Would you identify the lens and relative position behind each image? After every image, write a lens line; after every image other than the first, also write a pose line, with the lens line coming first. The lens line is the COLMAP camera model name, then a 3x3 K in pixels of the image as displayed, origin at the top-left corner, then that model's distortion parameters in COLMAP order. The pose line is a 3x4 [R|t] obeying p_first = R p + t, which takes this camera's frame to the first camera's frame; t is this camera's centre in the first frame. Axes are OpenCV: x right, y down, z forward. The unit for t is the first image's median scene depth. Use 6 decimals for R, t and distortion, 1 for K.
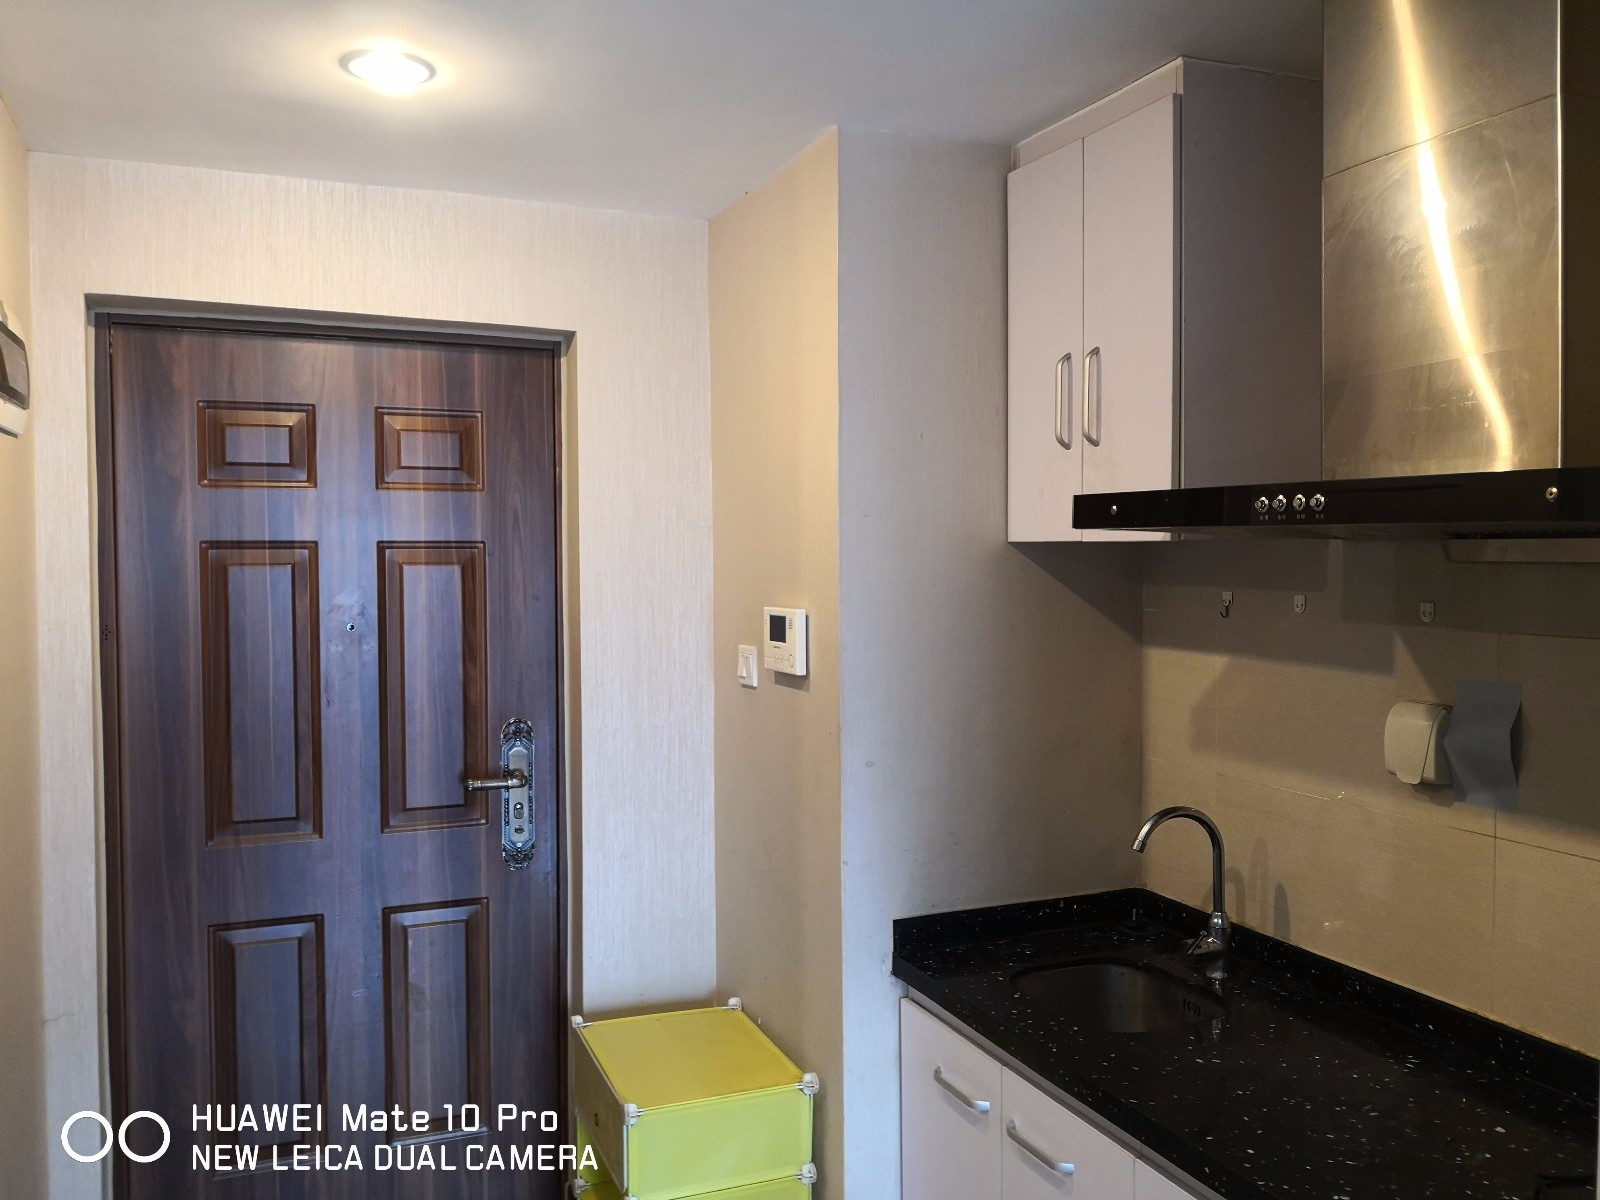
lens RADIAL K [[1287.2, 0, 803.7], [0, 1287.2, 601.8], [0, 0, 1]] dist [0.015630, -0.023730]
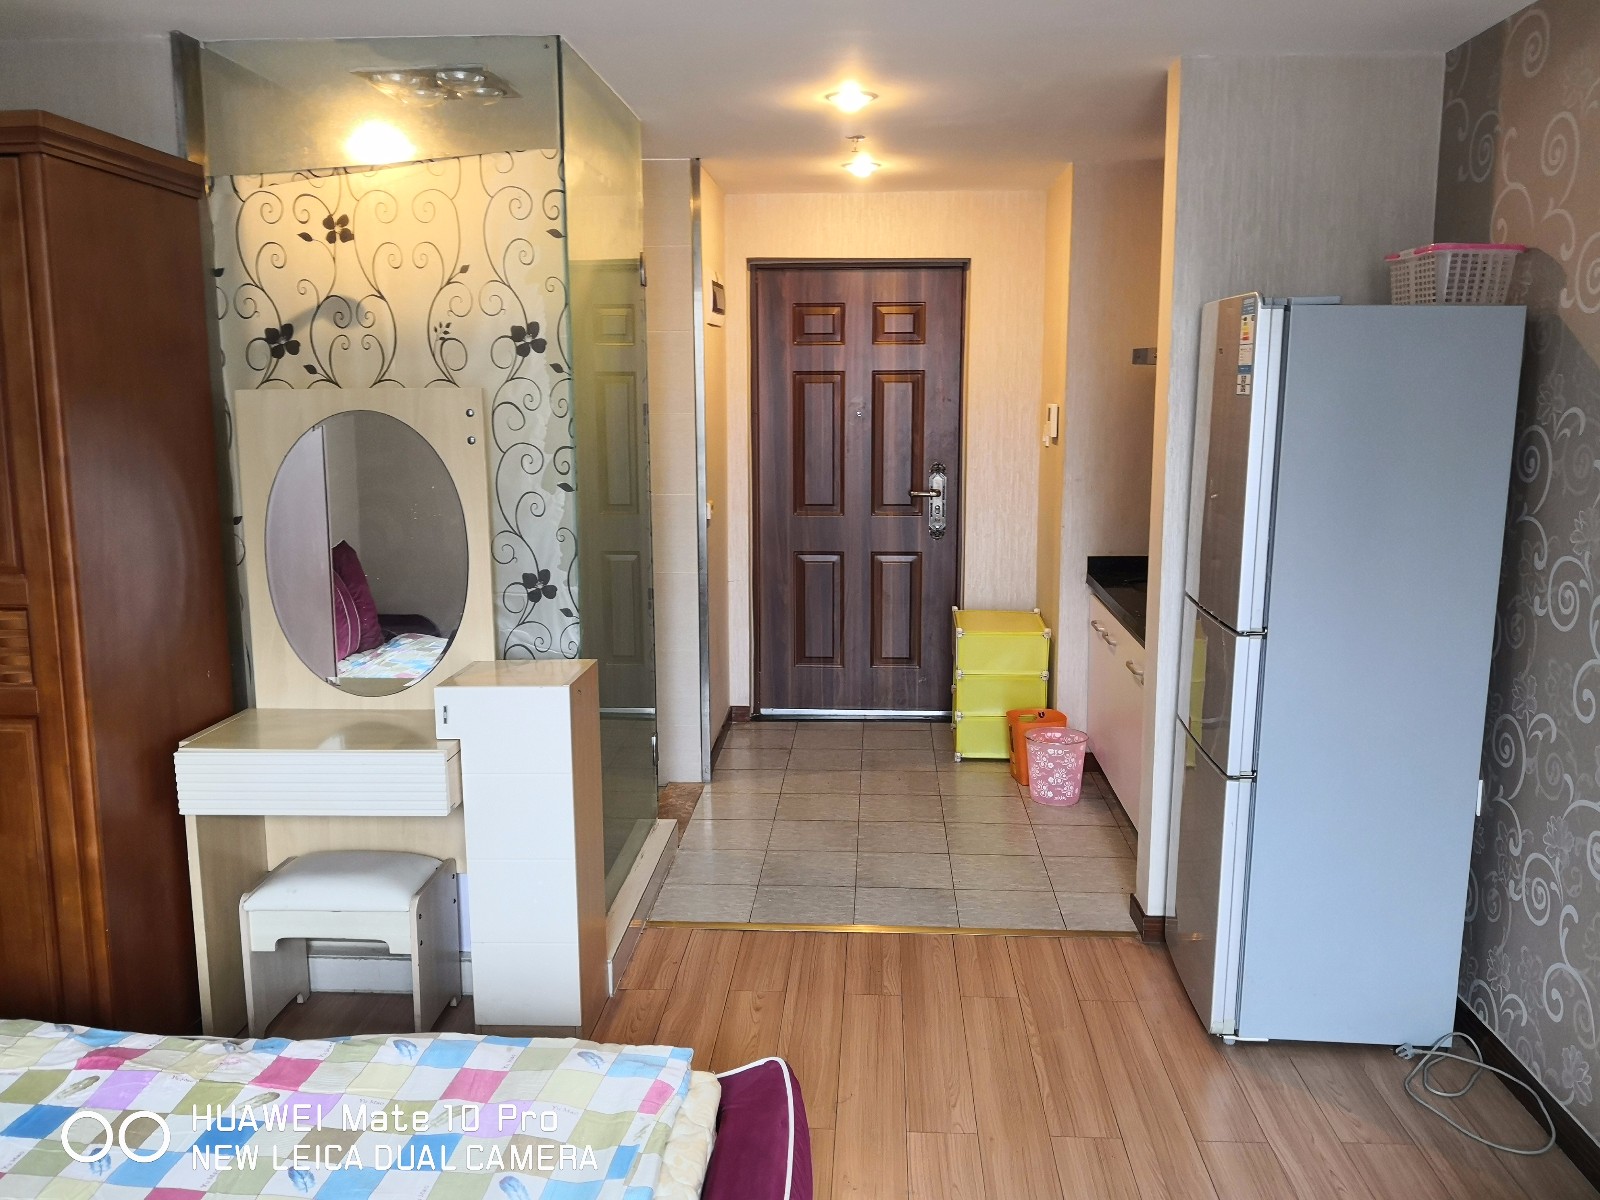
lens RADIAL K [[1287.2, 0, 803.4], [0, 1287.2, 599.6], [0, 0, 1]] dist [0.015630, -0.023730]
pose [[0.893261, 0.070606, -0.443958, 0.492190], [-0.013495, 0.991355, 0.130510, 0.046363], [0.449335, -0.110588, 0.886492, -0.872293]]
